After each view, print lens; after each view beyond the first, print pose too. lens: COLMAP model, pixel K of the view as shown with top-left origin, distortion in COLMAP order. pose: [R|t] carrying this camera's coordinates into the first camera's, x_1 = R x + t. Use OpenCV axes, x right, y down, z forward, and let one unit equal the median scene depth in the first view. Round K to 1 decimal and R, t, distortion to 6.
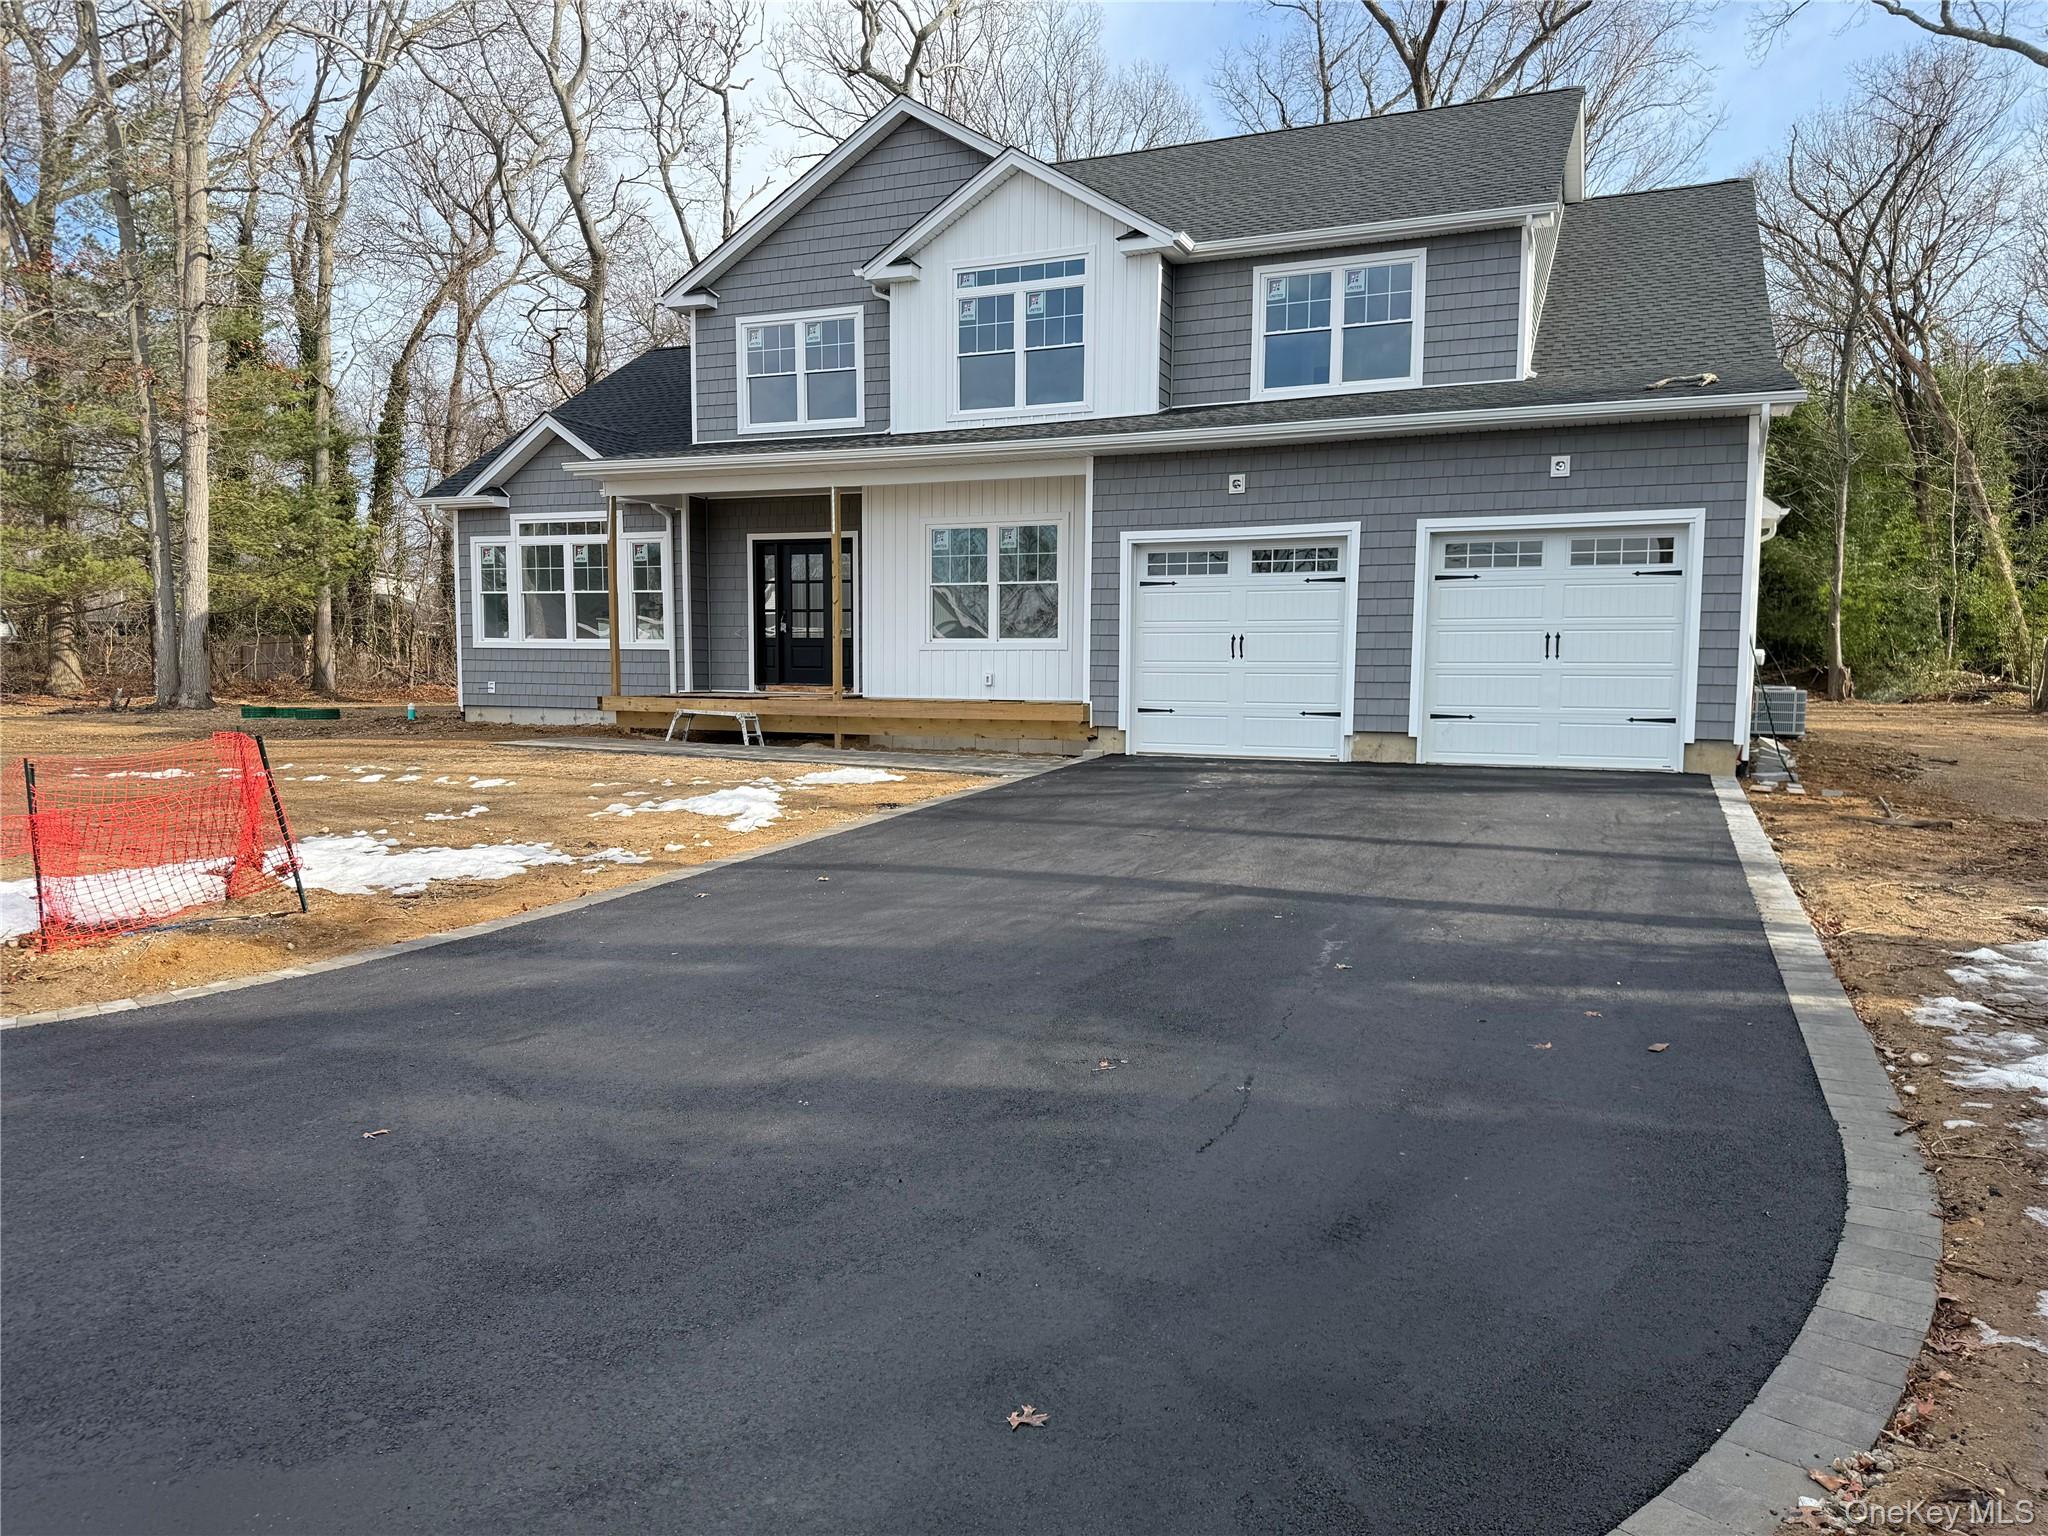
lens RADIAL K [[1426.5, 0, 1024.0], [0, 1426.5, 768.0], [0, 0, 1]] dist [0.006535, -0.025904]
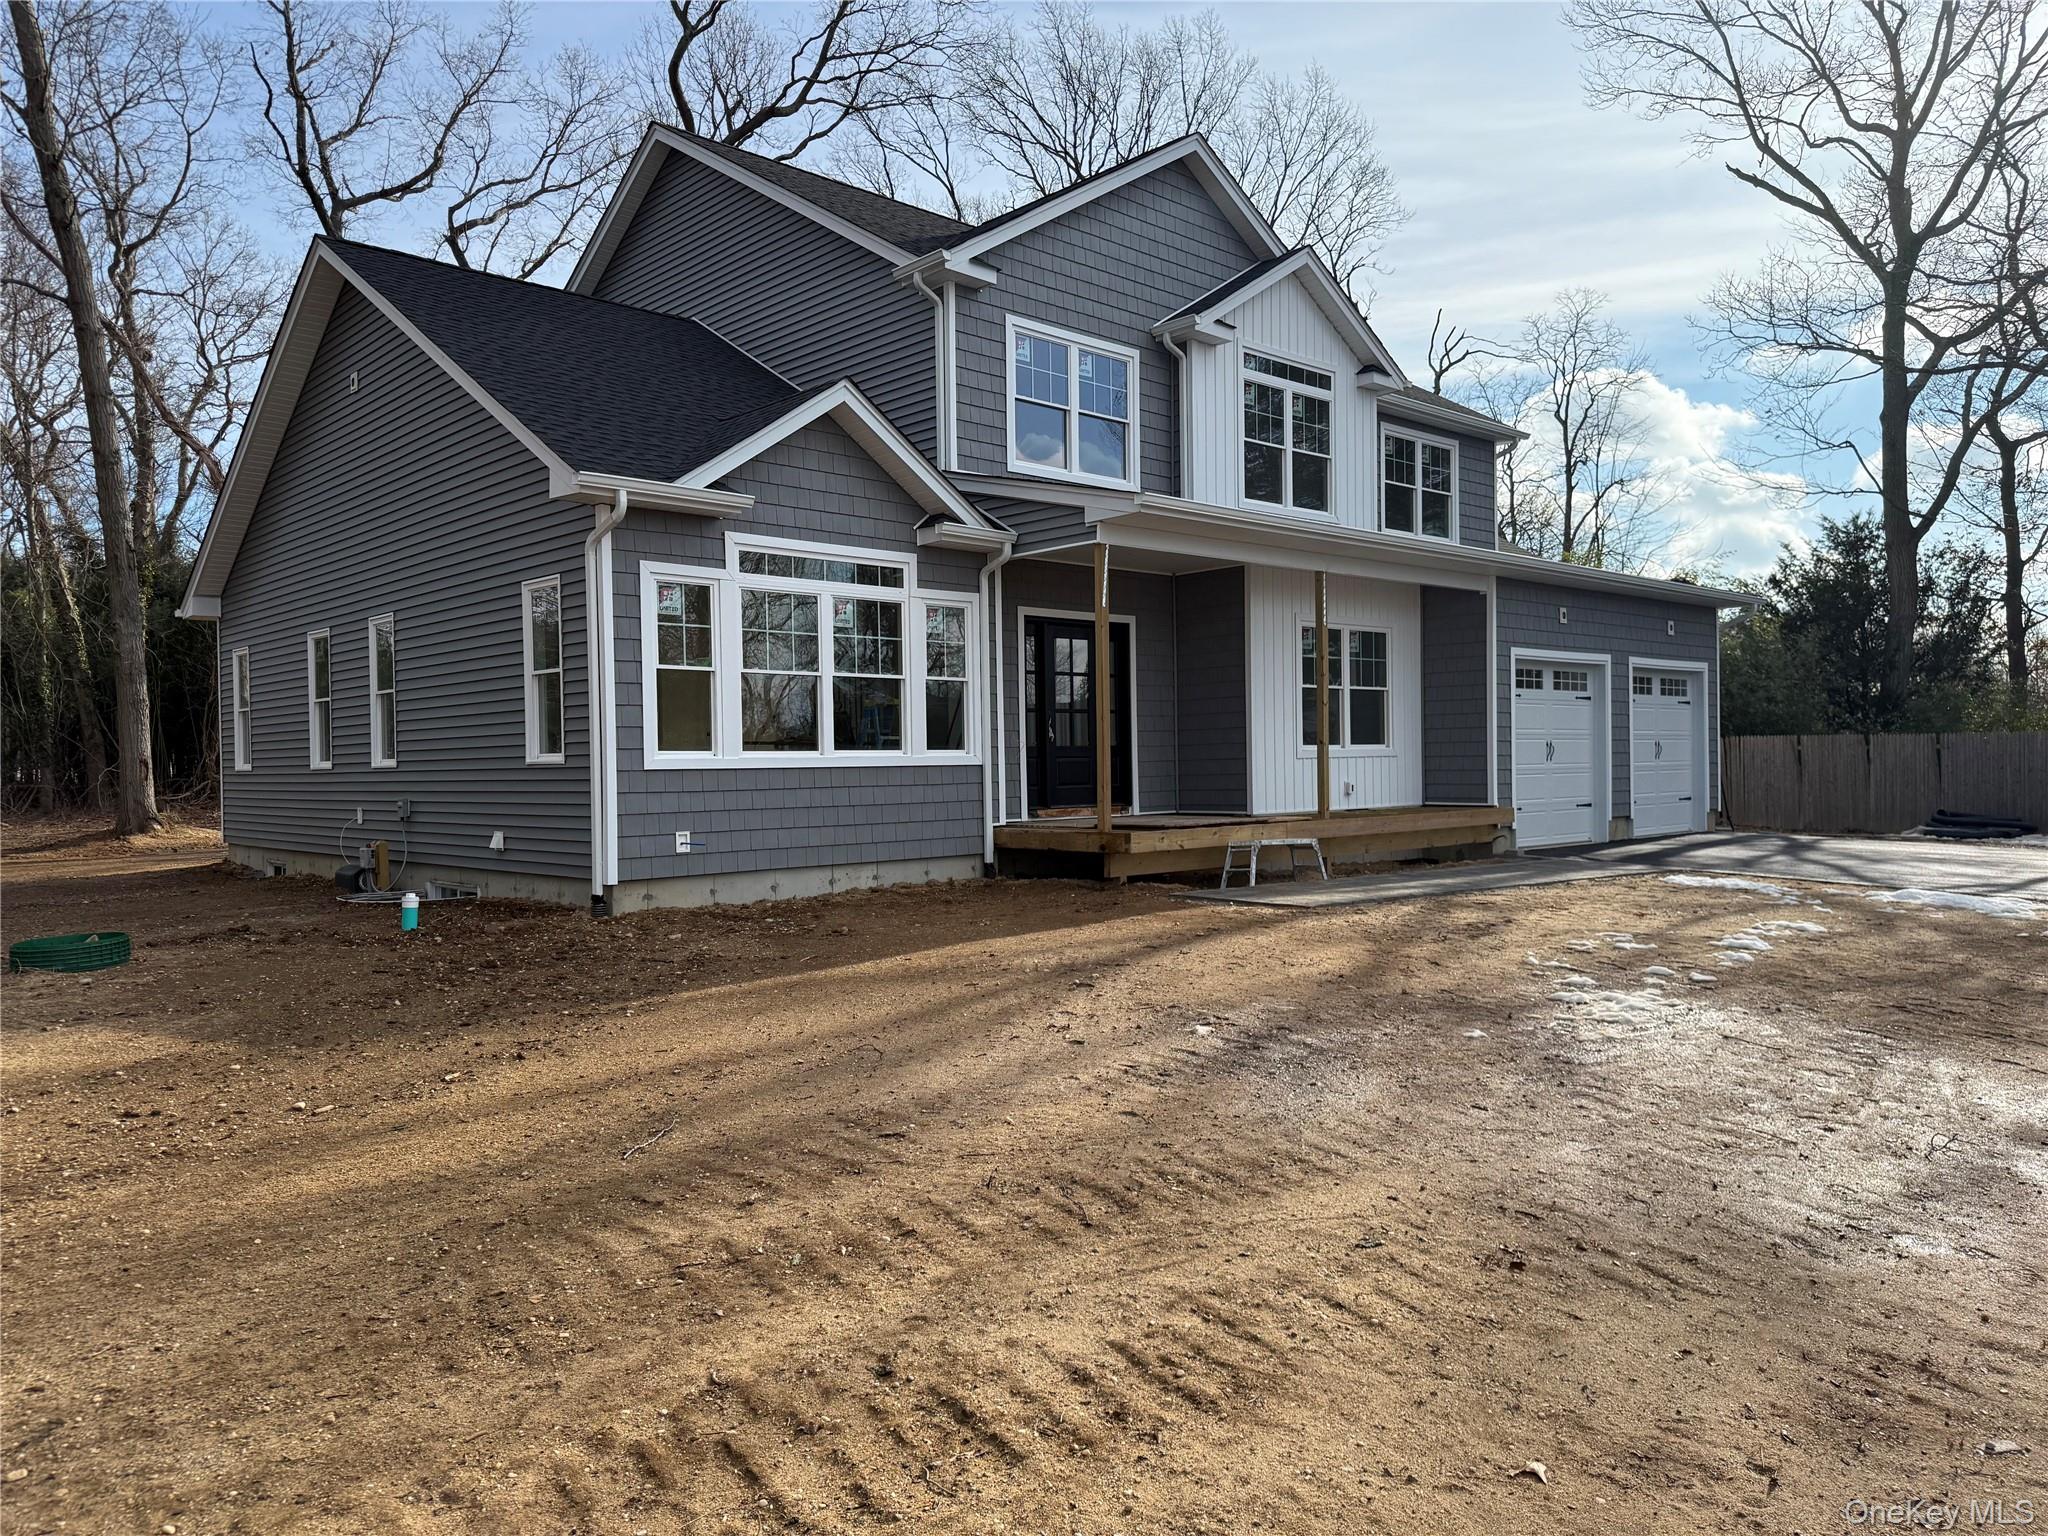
lens RADIAL K [[1414.7, 0, 1024.0], [0, 1414.7, 768.0], [0, 0, 1]] dist [0.004553, -0.034386]
pose [[0.410613, -0.023048, 0.911518, -0.951585], [0.085680, 0.996232, -0.013406, -0.078133], [-0.907775, 0.083604, 0.411041, 0.778353]]
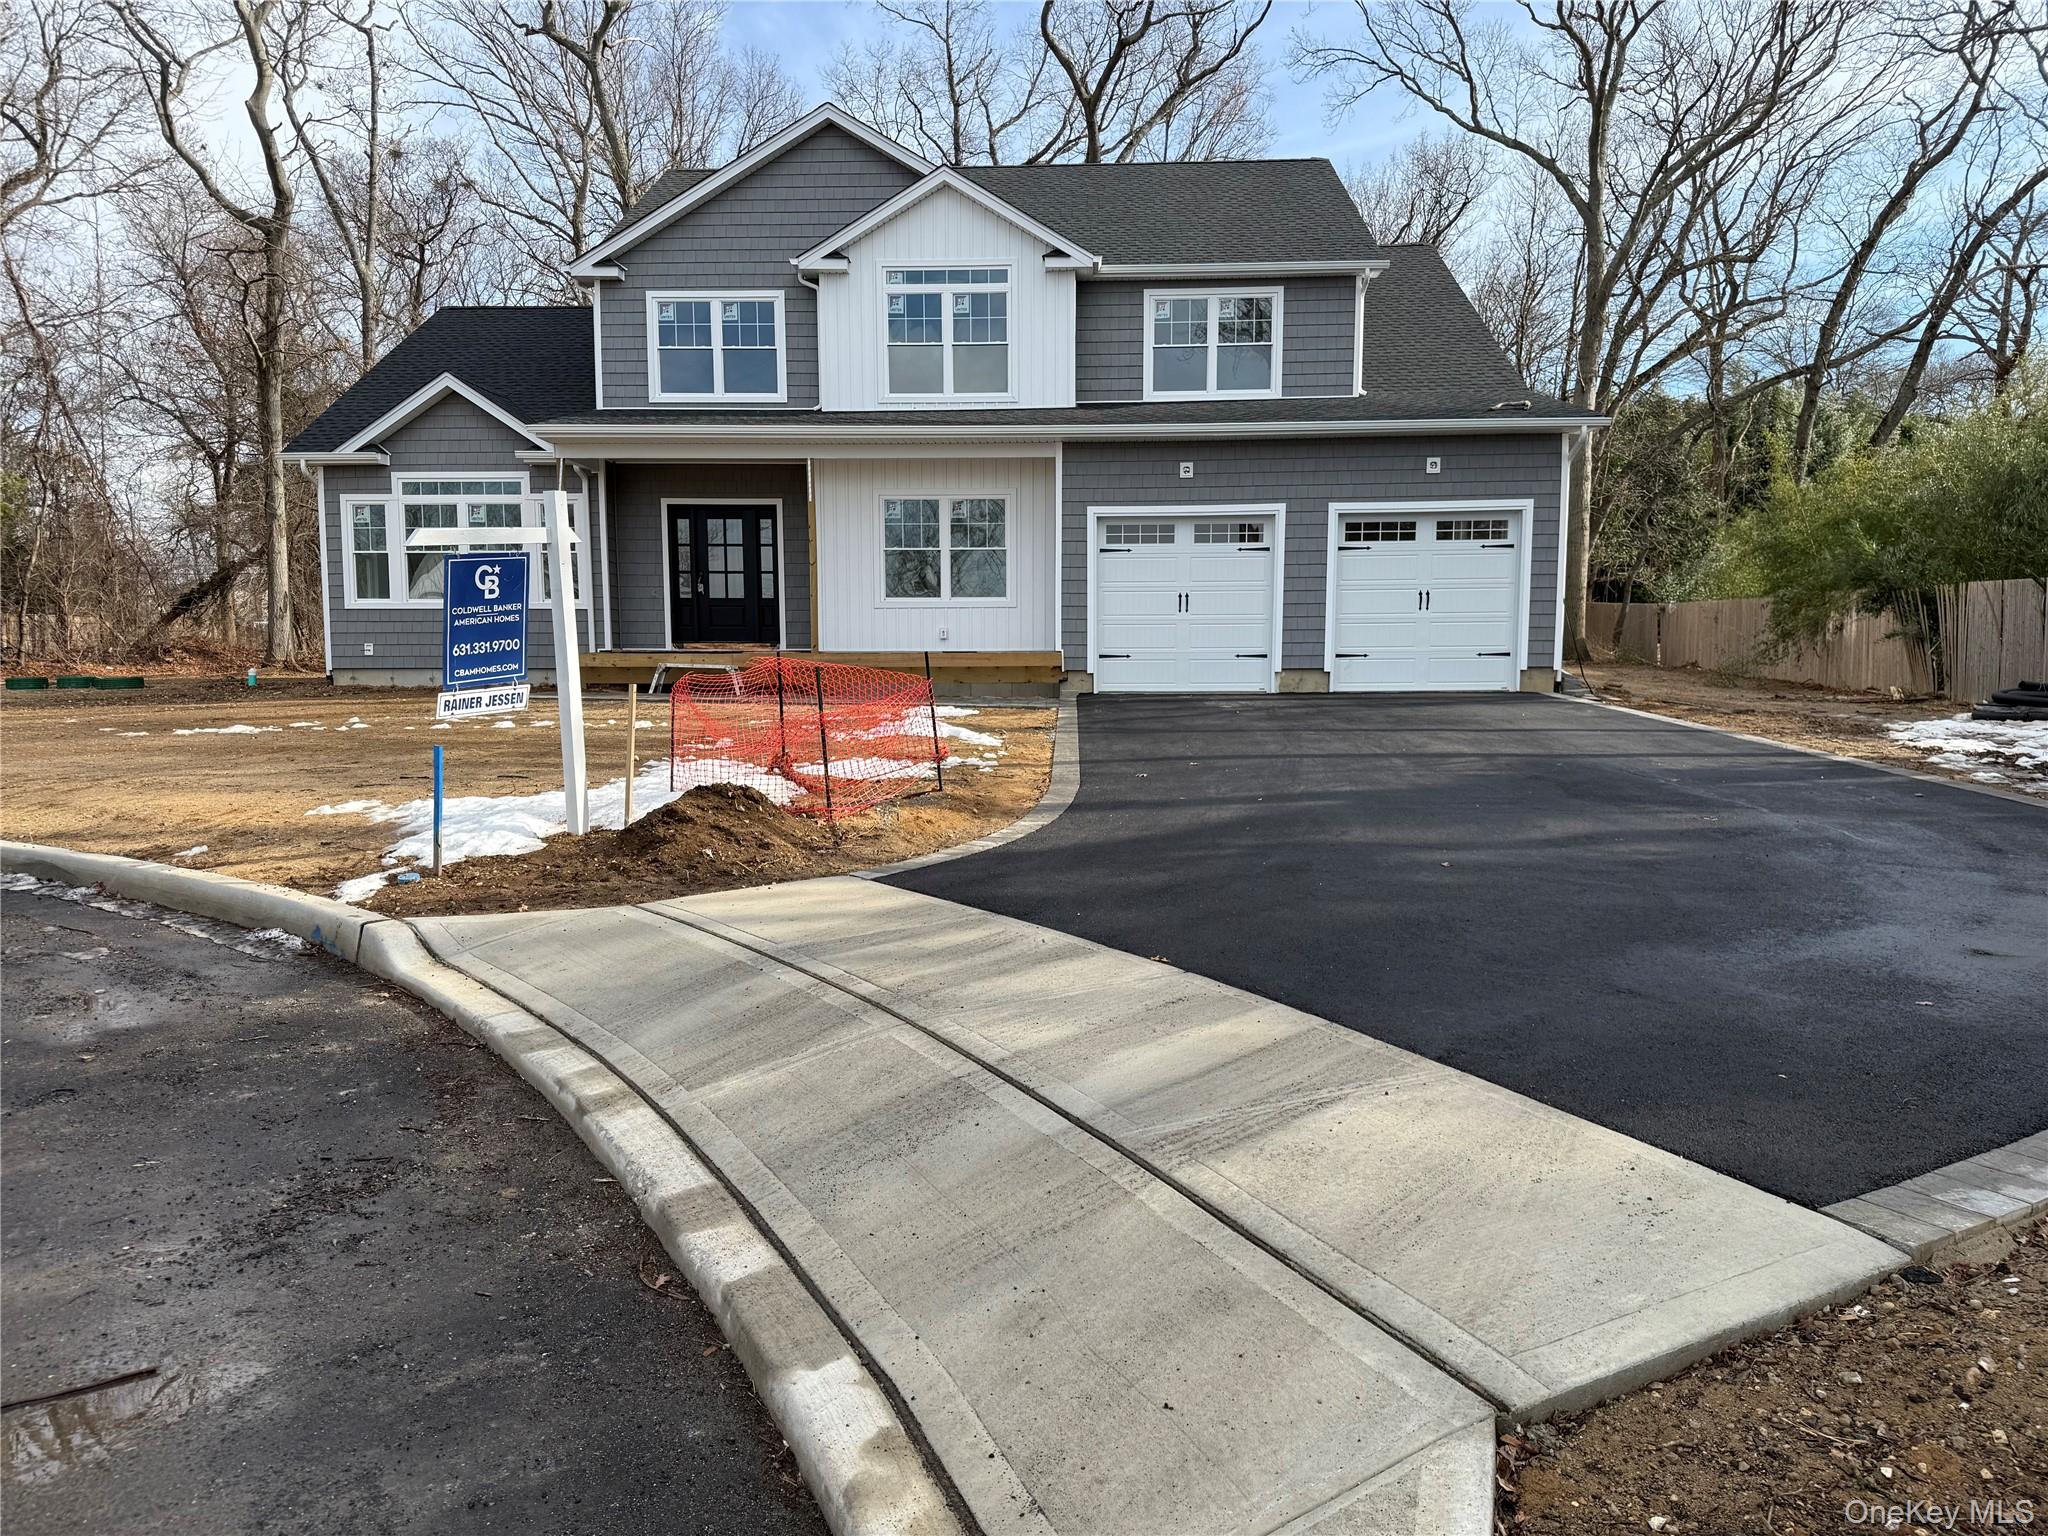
lens RADIAL K [[1414.7, 0, 1024.0], [0, 1414.7, 768.0], [0, 0, 1]] dist [0.004553, -0.034386]
pose [[0.928993, -0.041915, 0.367716, -0.372324], [0.035615, 0.999080, 0.023905, 0.020391], [-0.368380, -0.009111, 0.929631, -0.074860]]
